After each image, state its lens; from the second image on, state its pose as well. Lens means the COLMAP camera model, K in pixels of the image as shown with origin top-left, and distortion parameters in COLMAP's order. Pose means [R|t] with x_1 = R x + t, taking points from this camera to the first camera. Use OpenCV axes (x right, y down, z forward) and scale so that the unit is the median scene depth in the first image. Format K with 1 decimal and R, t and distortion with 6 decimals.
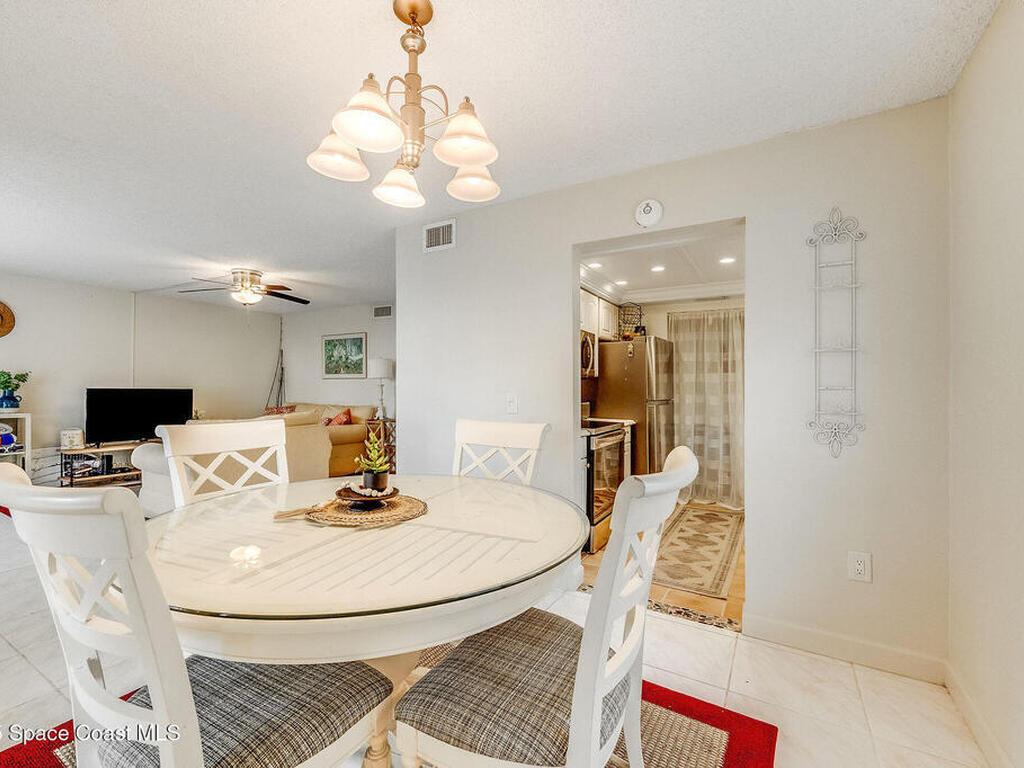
lens RADIAL K [[466.3, 0, 512.0], [0, 466.3, 384.0], [0, 0, 1]] dist [-0.000065, 0.000628]
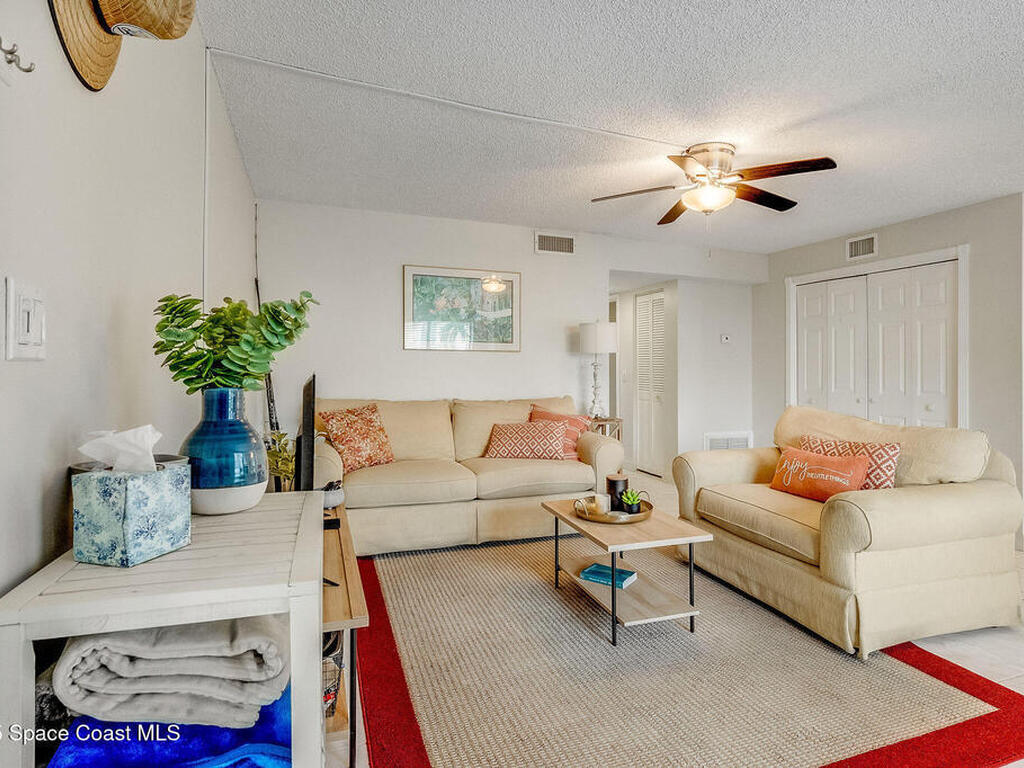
lens RADIAL K [[557.6, 0, 530.9], [0, 557.6, 363.9], [0, 0, 1]] dist [-0.000729, 0.000155]
pose [[0.613586, -0.000327, 0.789628, -1.041768], [-0.007264, 0.999955, 0.006059, -0.000121], [-0.789594, -0.009453, 0.613557, 0.673674]]
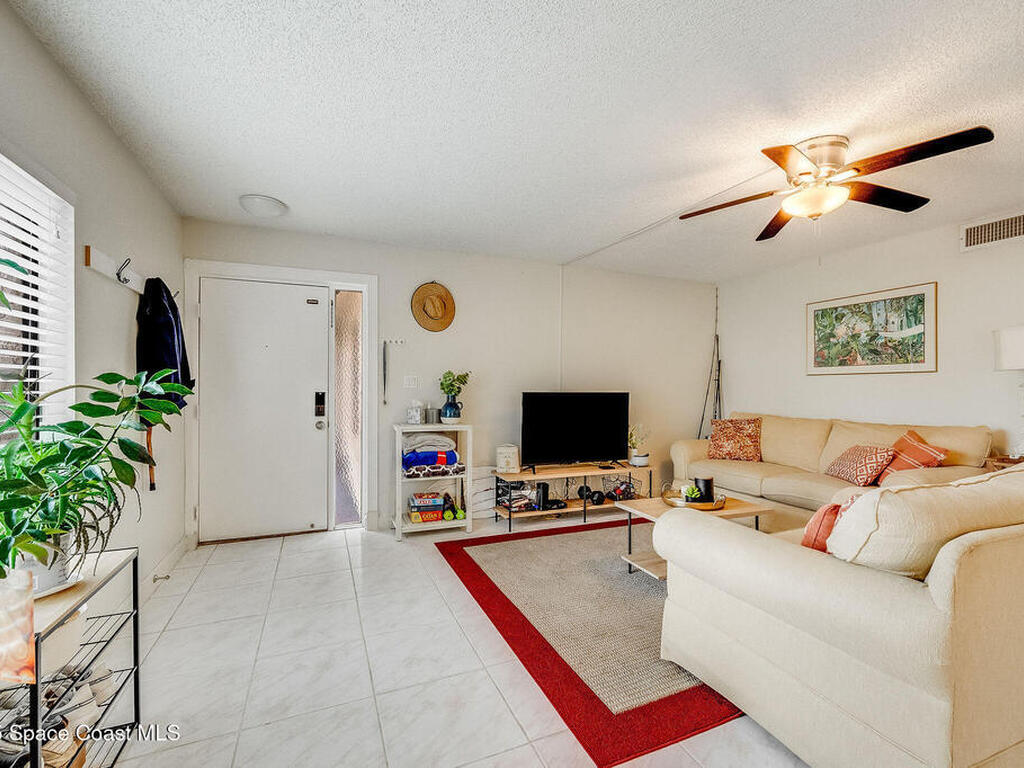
lens RADIAL K [[466.3, 0, 512.0], [0, 466.3, 384.0], [0, 0, 1]] dist [-0.000065, 0.000628]
pose [[0.808693, -0.013028, -0.588086, -0.471190], [0.009641, 0.999914, -0.008894, 0.002452], [0.588151, 0.001522, 0.808749, 0.375016]]
